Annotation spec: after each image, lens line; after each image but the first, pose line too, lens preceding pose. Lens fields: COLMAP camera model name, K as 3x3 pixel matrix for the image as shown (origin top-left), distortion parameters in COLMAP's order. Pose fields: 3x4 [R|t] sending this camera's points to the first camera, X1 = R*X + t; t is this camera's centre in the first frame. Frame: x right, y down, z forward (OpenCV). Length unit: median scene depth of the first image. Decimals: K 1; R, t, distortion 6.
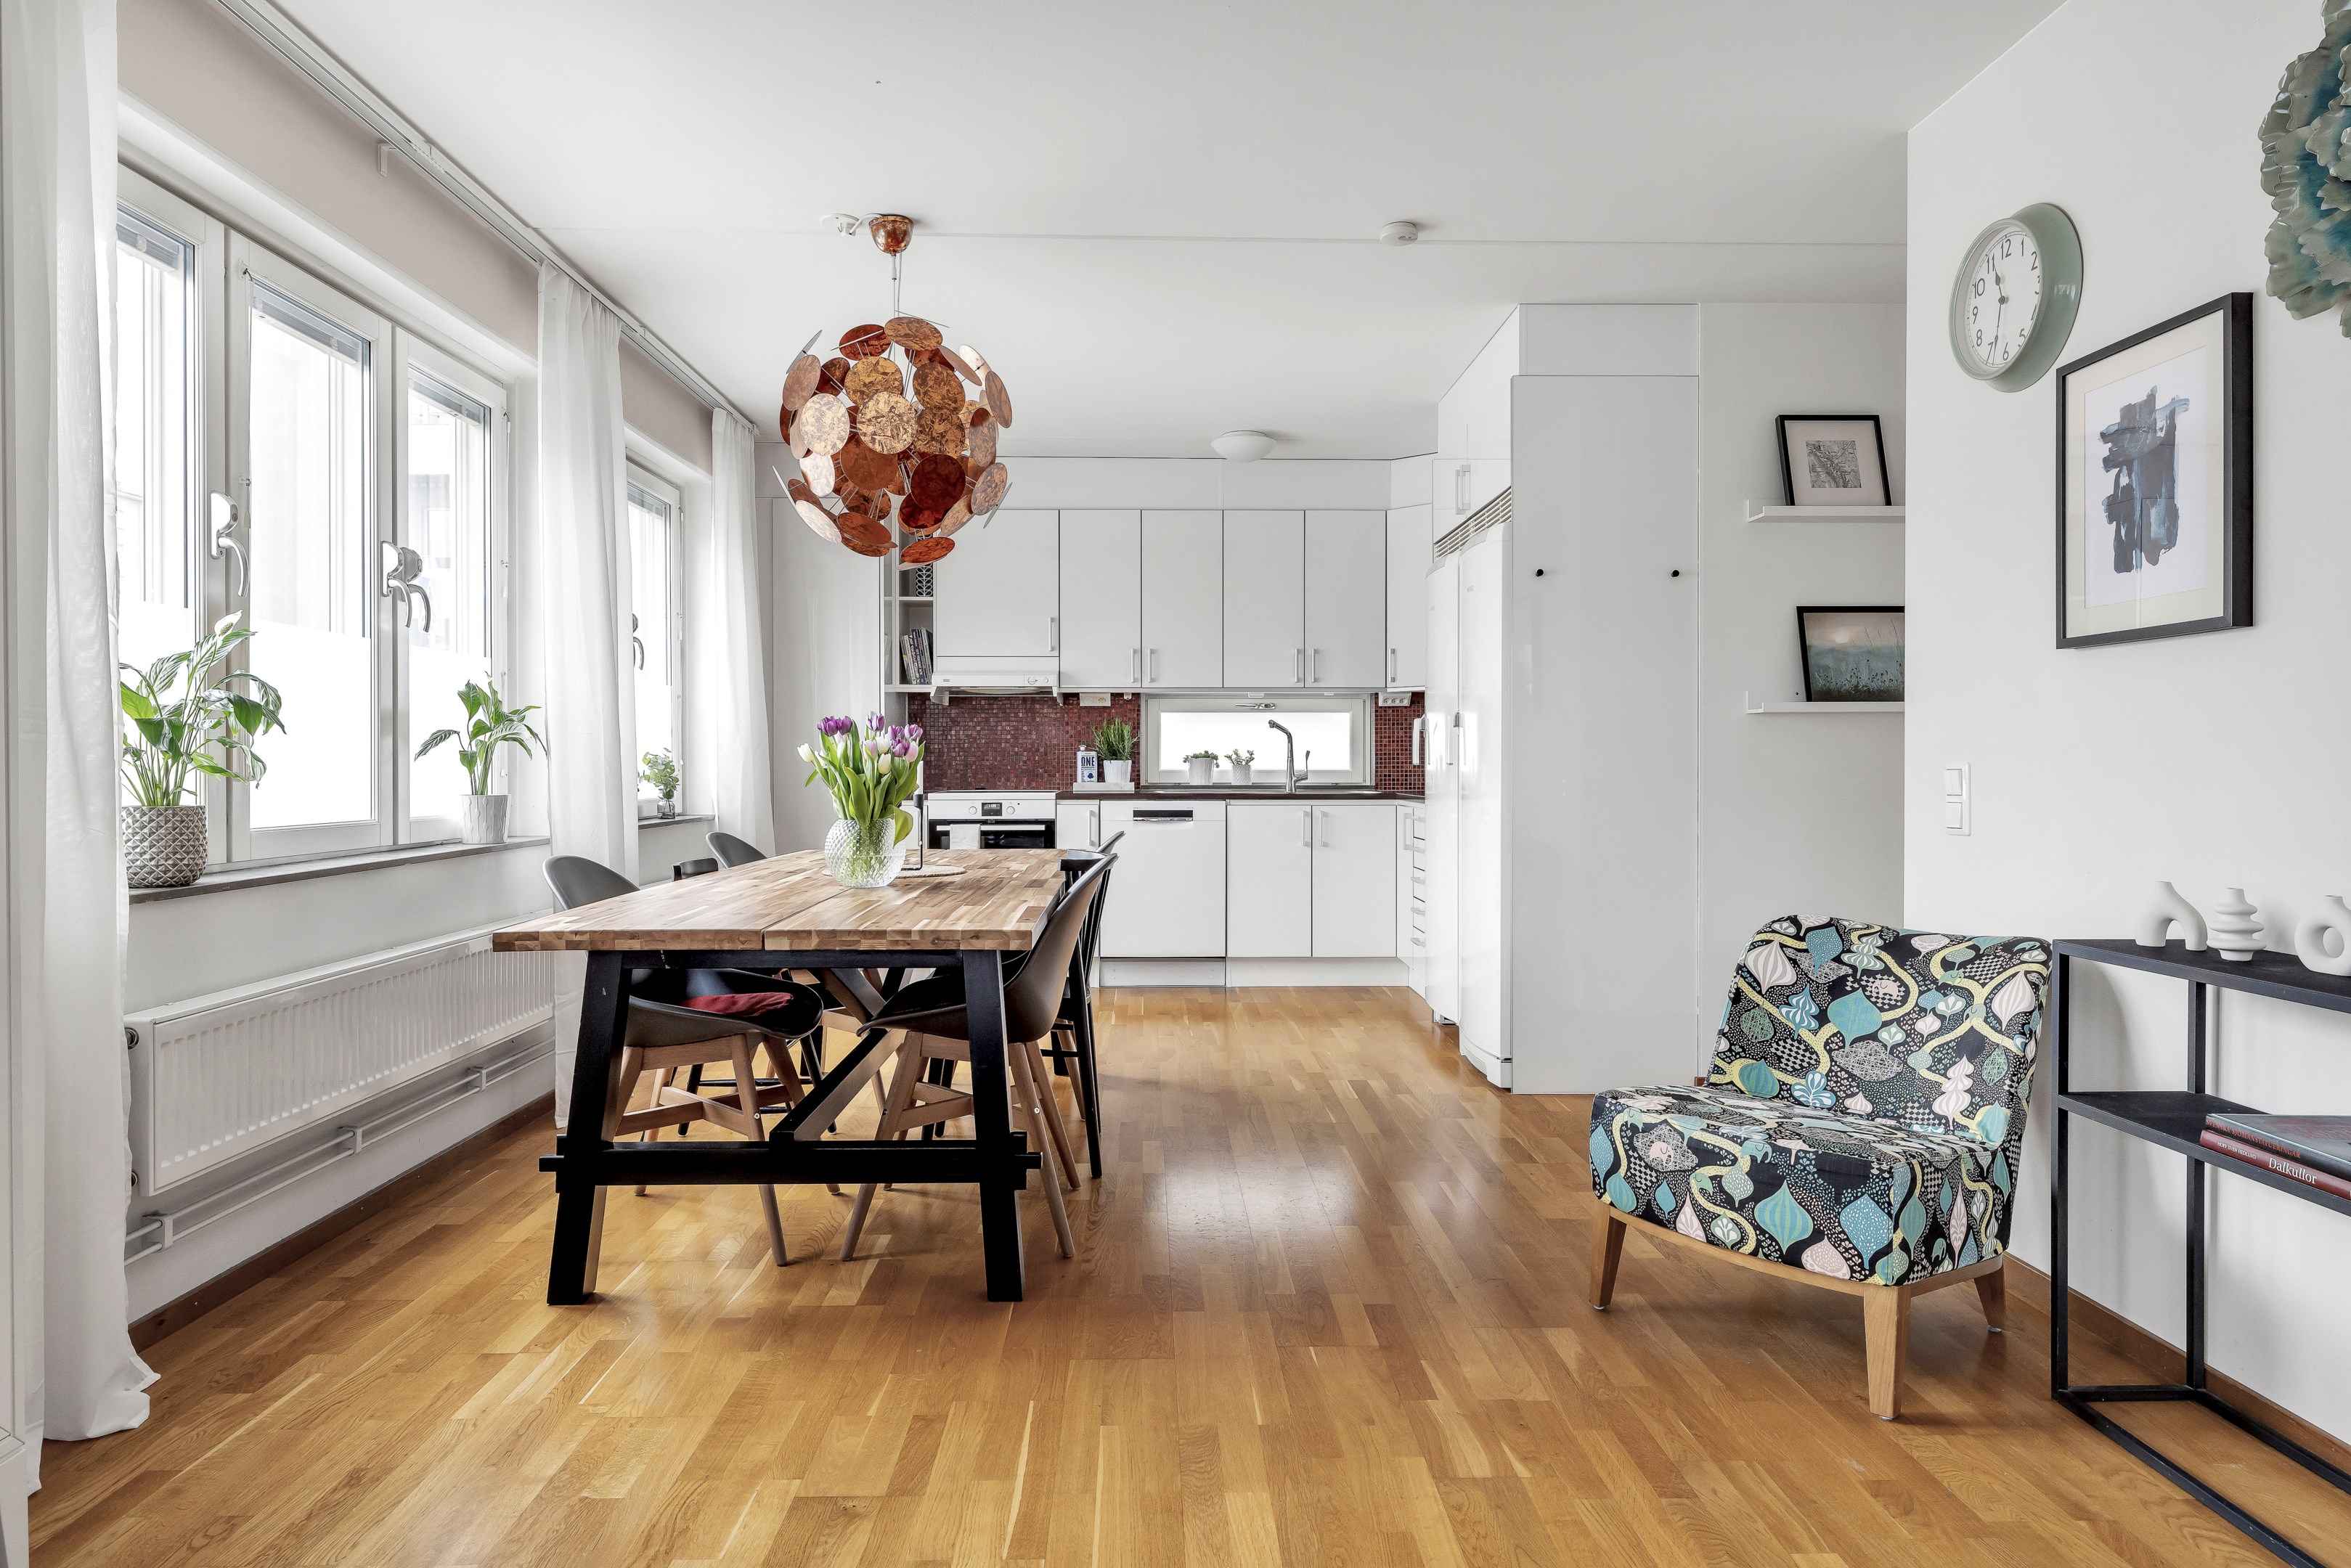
lens RADIAL K [[1373.9, 0, 1163.6], [0, 1373.9, 782.5], [0, 0, 1]] dist [-0.028881, -0.000245]
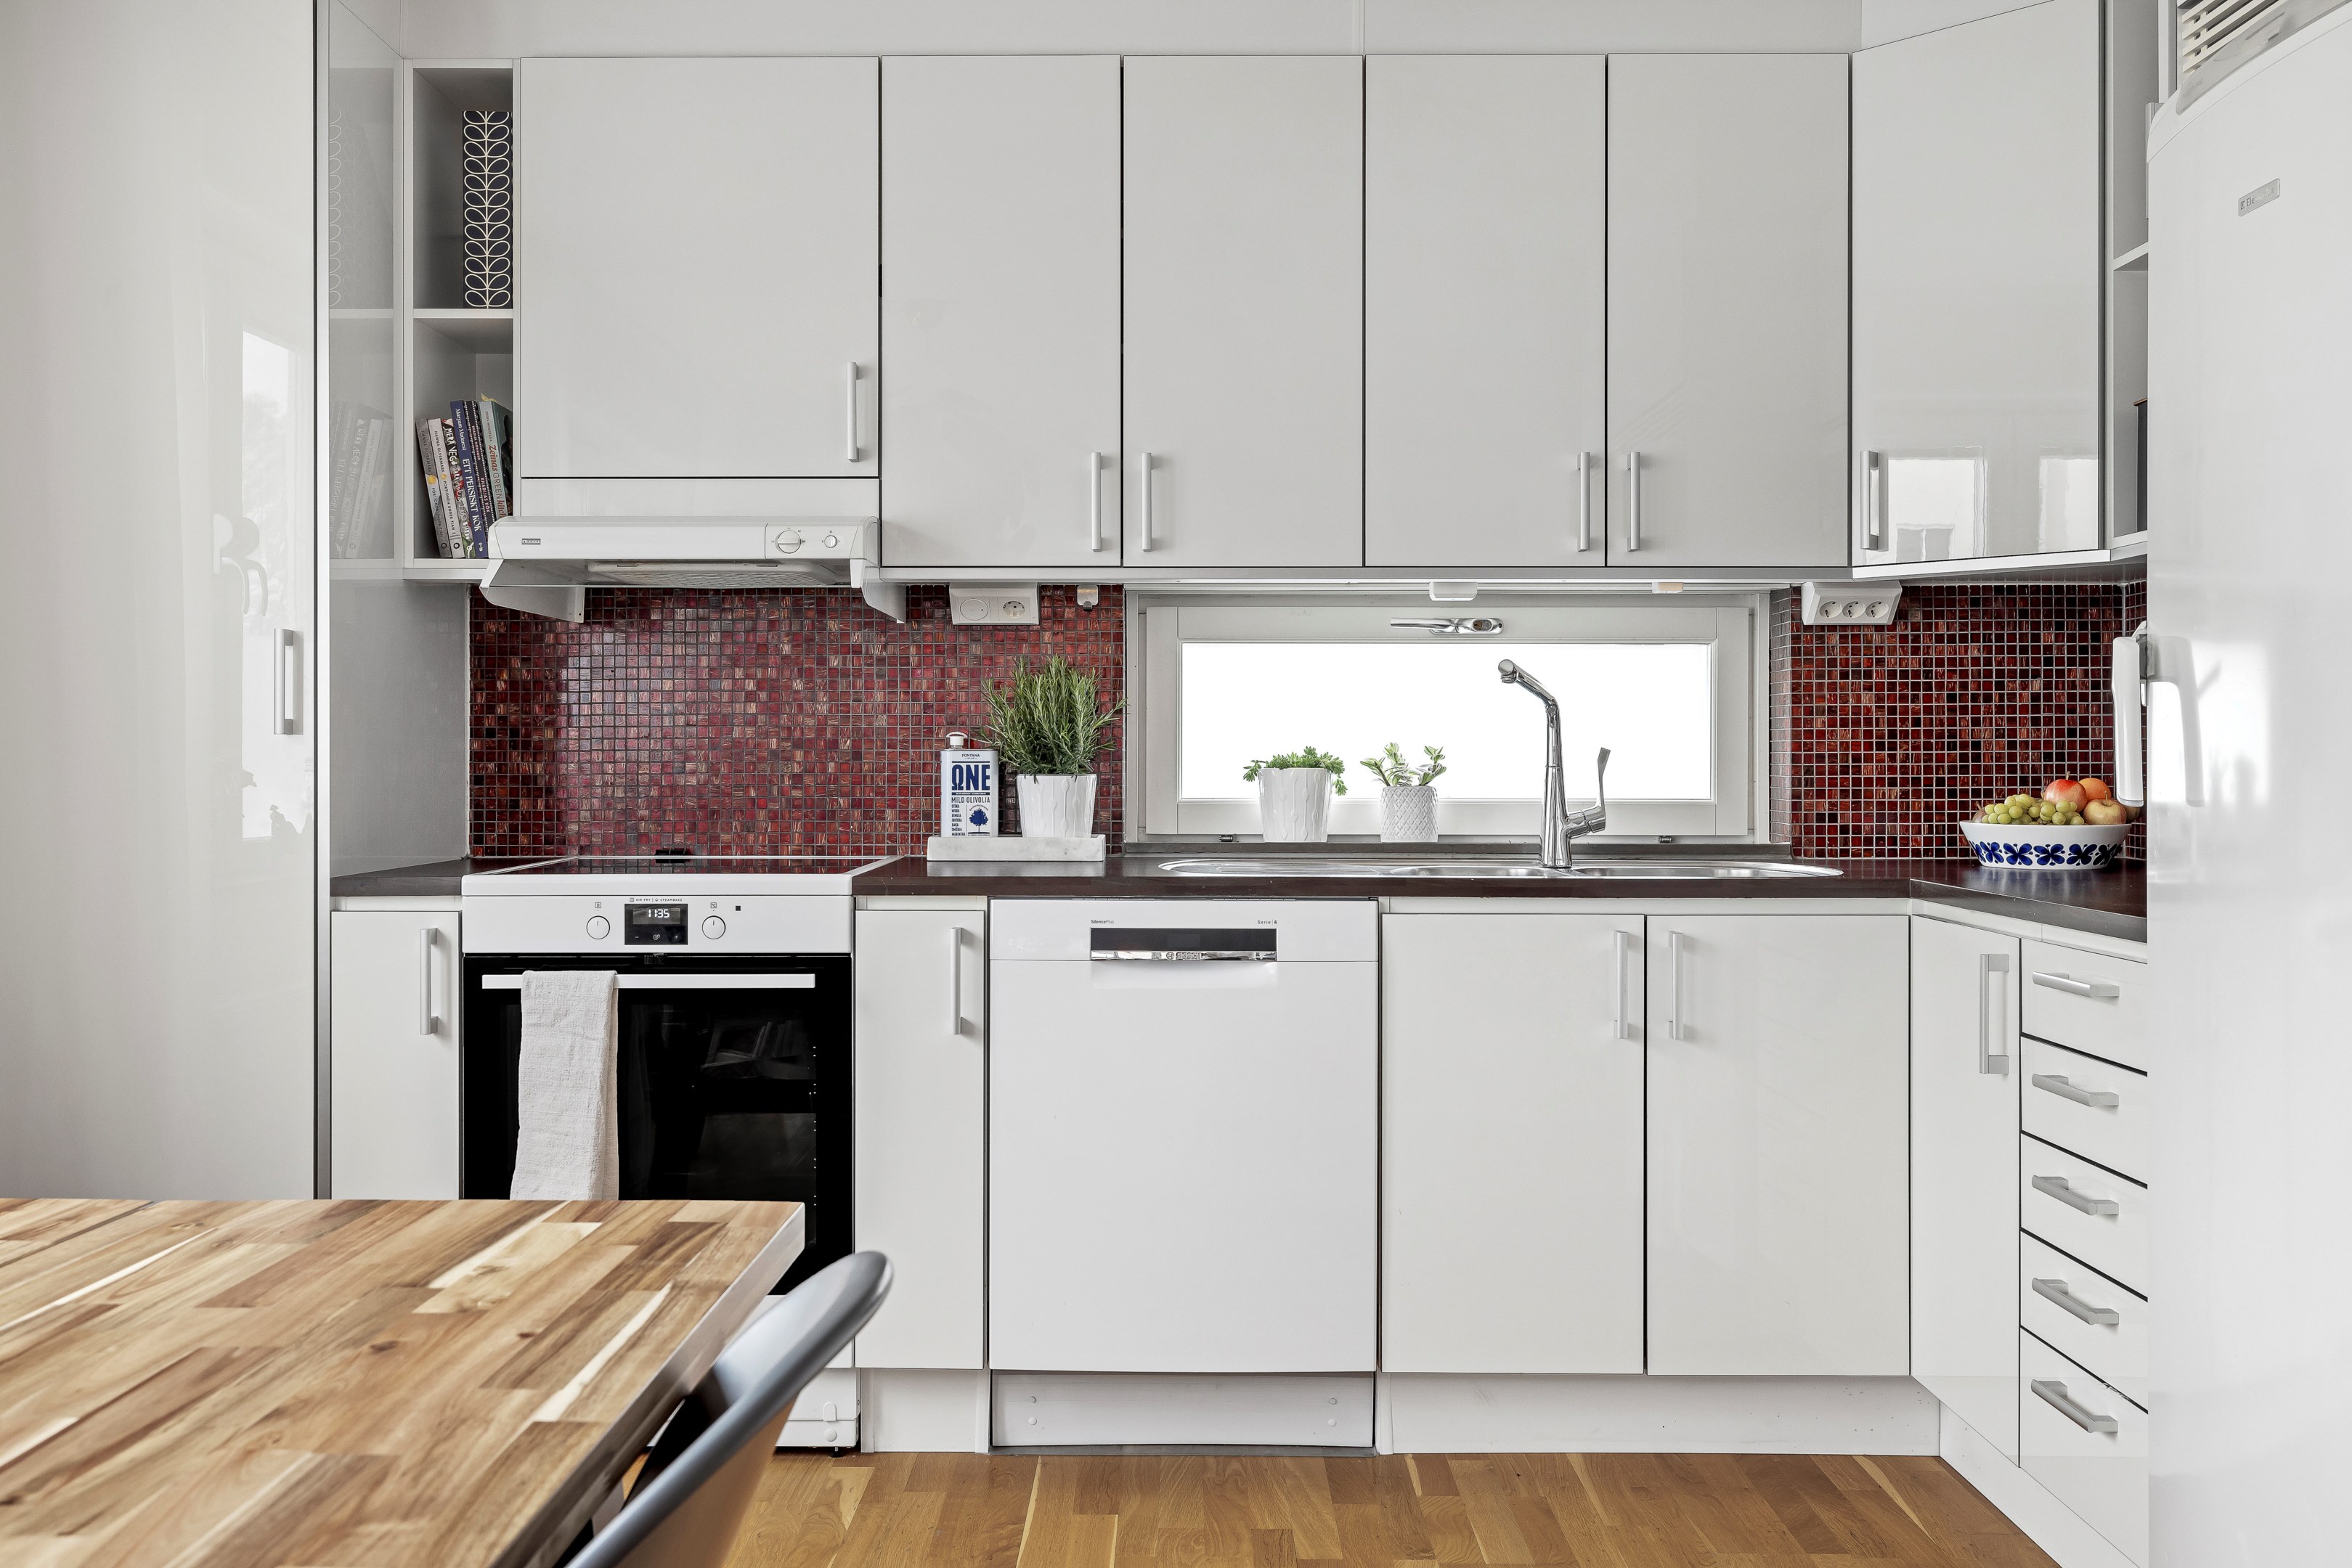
lens RADIAL K [[2020.3, 0, 1180.8], [0, 2020.3, 781.8], [0, 0, 1]] dist [0.013354, 0.000262]
pose [[0.999578, -0.000689, -0.029030, 0.013396], [0.000321, 0.999919, -0.012692, -0.007954], [0.029036, 0.012678, 0.999498, 0.498754]]
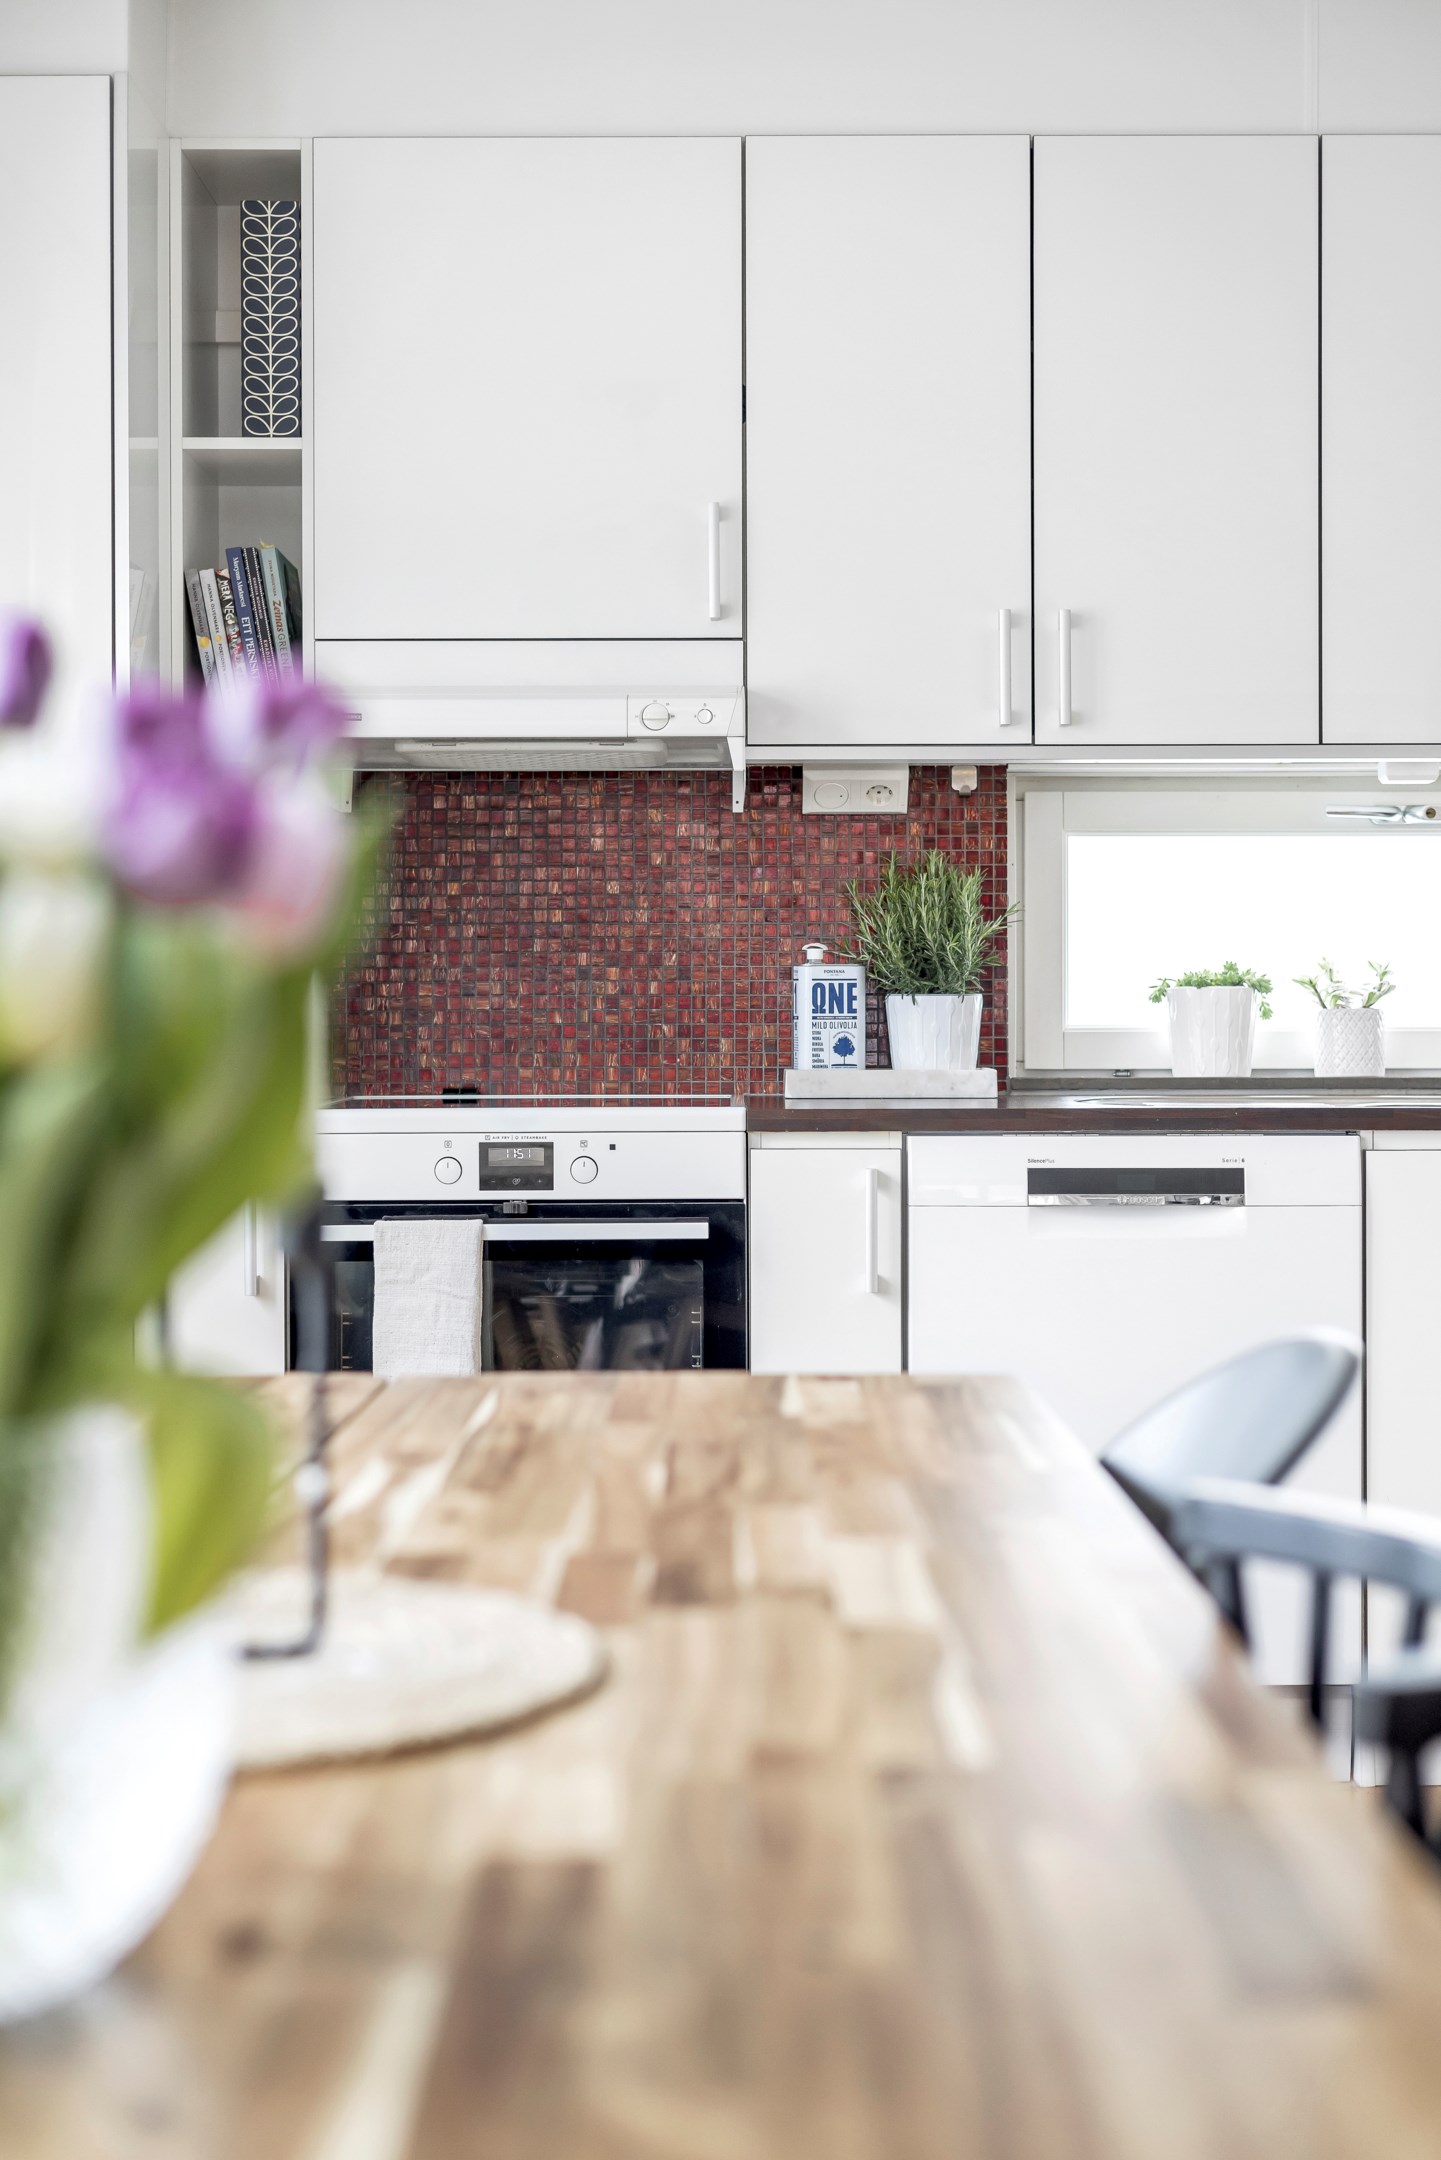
lens RADIAL K [[3125.8, 0, 714.5], [0, 3125.8, 1077.3], [0, 0, 1]] dist [0.001296, 0.000000]
pose [[0.999916, -0.003899, -0.012370, -0.074311], [0.003839, 0.999981, -0.004855, 0.004488], [0.012389, 0.004807, 0.999912, 0.347085]]
